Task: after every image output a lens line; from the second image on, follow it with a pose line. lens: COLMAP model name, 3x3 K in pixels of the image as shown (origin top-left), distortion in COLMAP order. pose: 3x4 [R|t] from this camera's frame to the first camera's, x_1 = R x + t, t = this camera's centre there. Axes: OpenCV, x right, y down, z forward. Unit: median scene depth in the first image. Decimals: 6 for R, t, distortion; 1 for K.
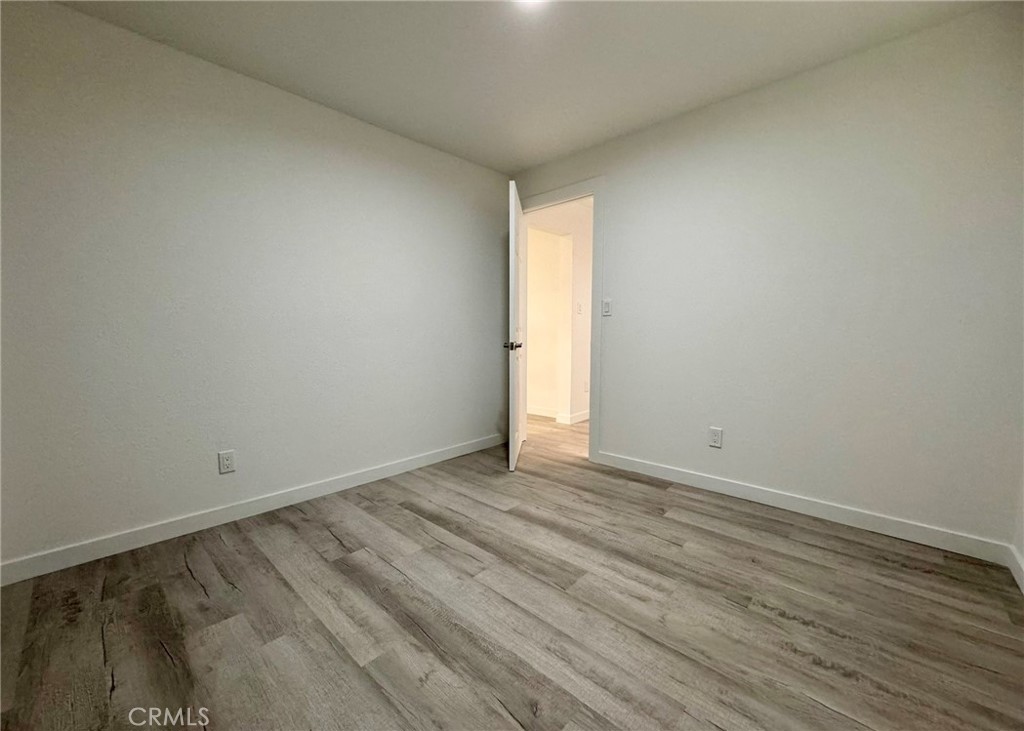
lens RADIAL K [[452.7, 0, 512.5], [0, 452.7, 366.4], [0, 0, 1]] dist [0.010389, -0.000251]
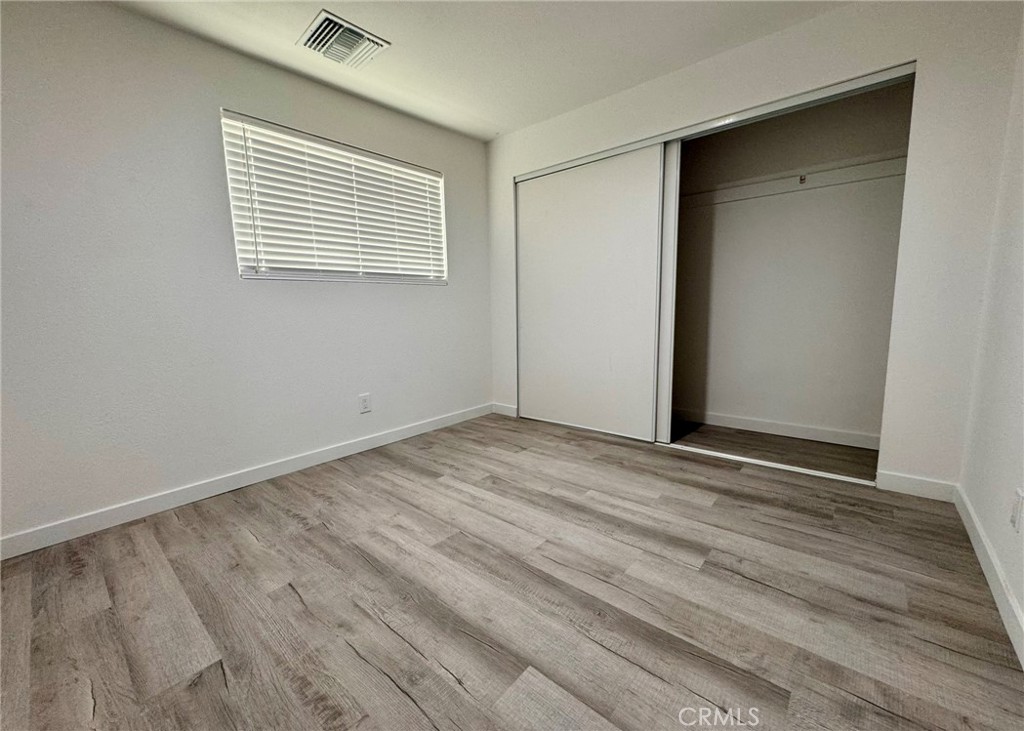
lens RADIAL K [[452.7, 0, 511.1], [0, 452.7, 367.2], [0, 0, 1]] dist [0.010389, -0.000251]
pose [[-0.998873, 0.035857, -0.031096, 0.009747], [0.028986, 0.979660, 0.198560, -0.119450], [0.037583, 0.197435, -0.979595, 1.948486]]
